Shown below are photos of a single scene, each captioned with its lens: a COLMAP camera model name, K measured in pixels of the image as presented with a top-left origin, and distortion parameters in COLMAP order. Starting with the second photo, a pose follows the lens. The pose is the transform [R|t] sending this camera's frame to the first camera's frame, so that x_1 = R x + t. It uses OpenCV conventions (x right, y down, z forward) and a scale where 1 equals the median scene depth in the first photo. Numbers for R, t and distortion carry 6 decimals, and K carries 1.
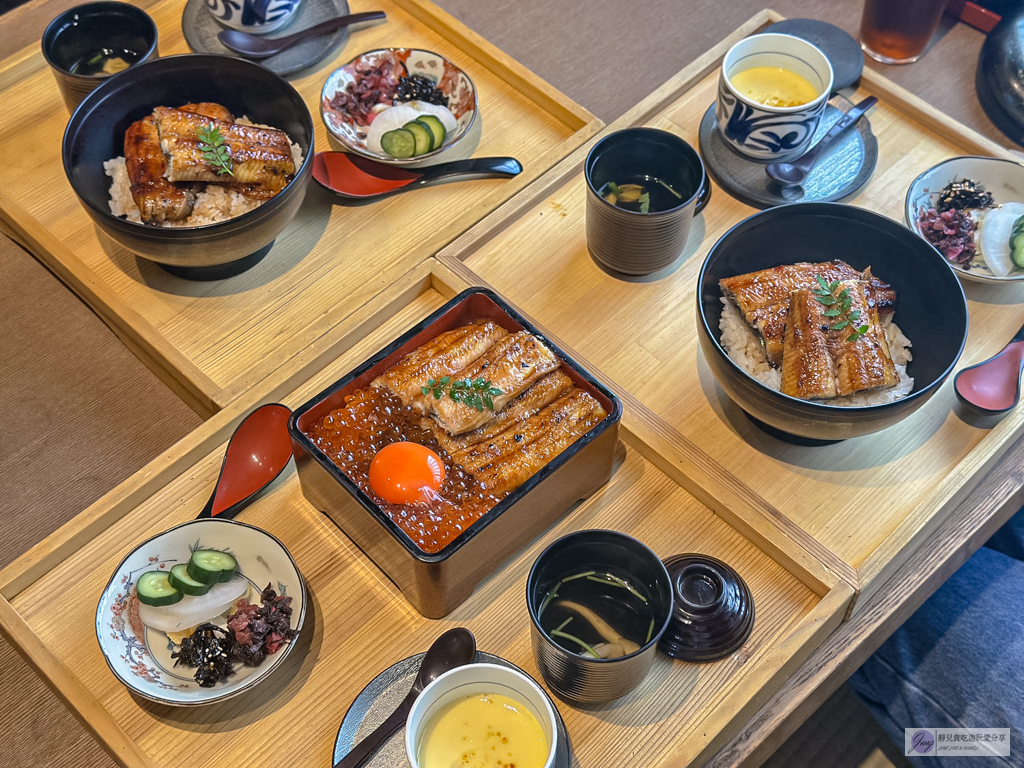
lens RADIAL K [[1361.7, 0, 510.4], [0, 1361.7, 383.5], [0, 0, 1]] dist [0.115275, 0.000000]
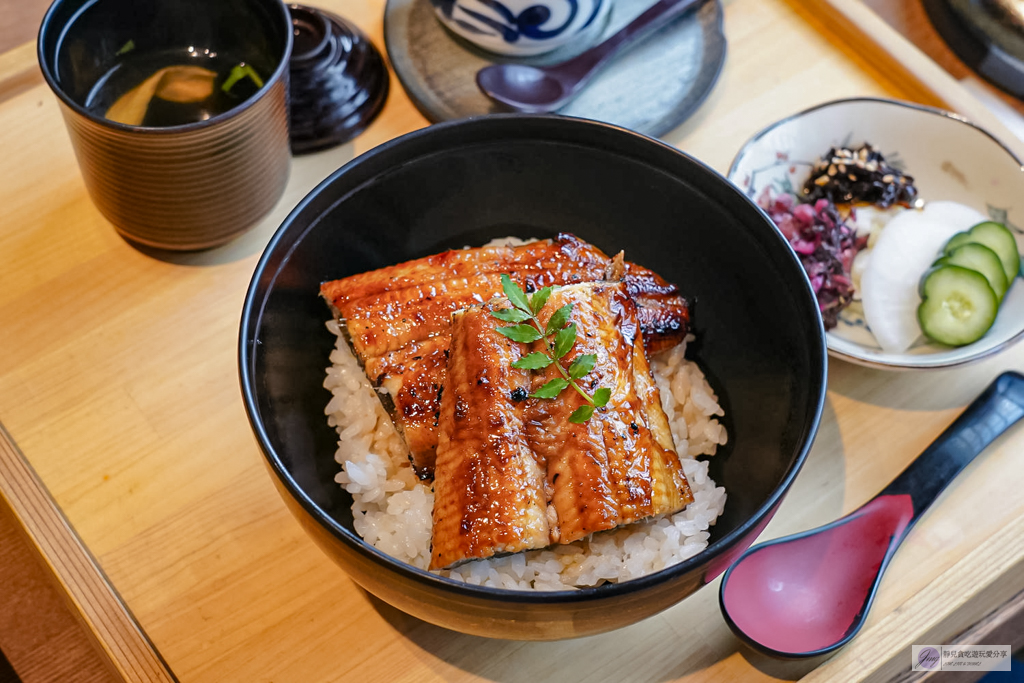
lens RADIAL K [[1711.1, 0, 510.6], [0, 1711.1, 339.8], [0, 0, 1]] dist [0.065429, 0.000000]
pose [[0.996814, -0.038977, 0.069596, 0.183930], [0.038269, 0.999202, 0.011478, -0.063837], [-0.069987, -0.008778, 0.997509, 0.430757]]
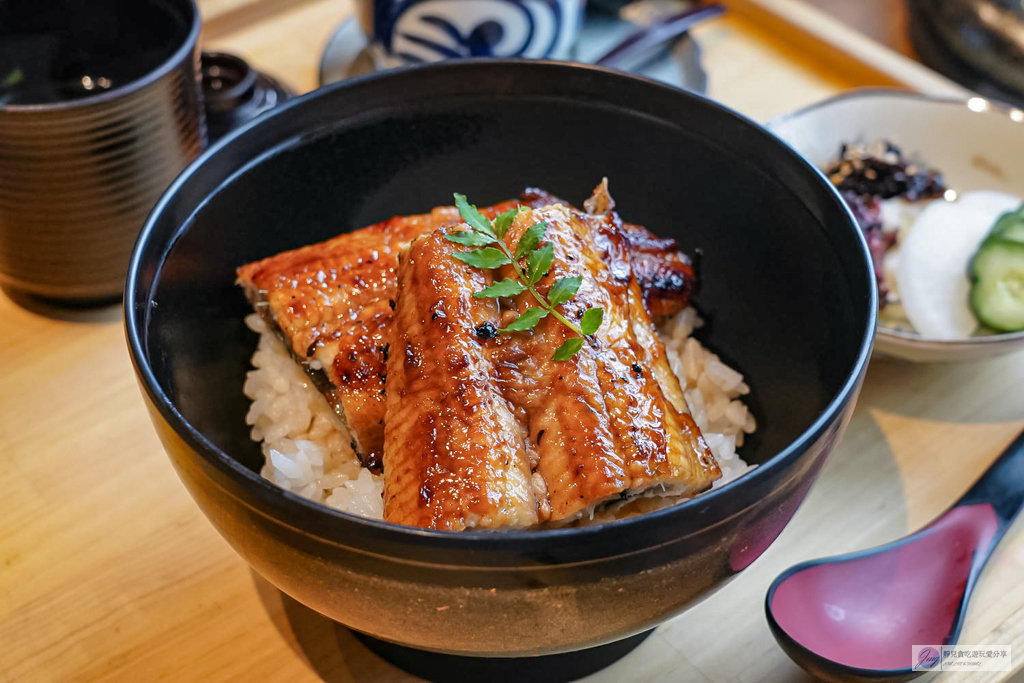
lens RADIAL K [[1711.1, 0, 510.0], [0, 1711.1, 345.8], [0, 0, 1]] dist [0.065429, 0.000000]
pose [[0.992219, -0.084104, 0.091805, 0.190501], [0.101864, 0.972350, -0.210143, 0.053915], [-0.071593, 0.217859, 0.973351, 0.562103]]
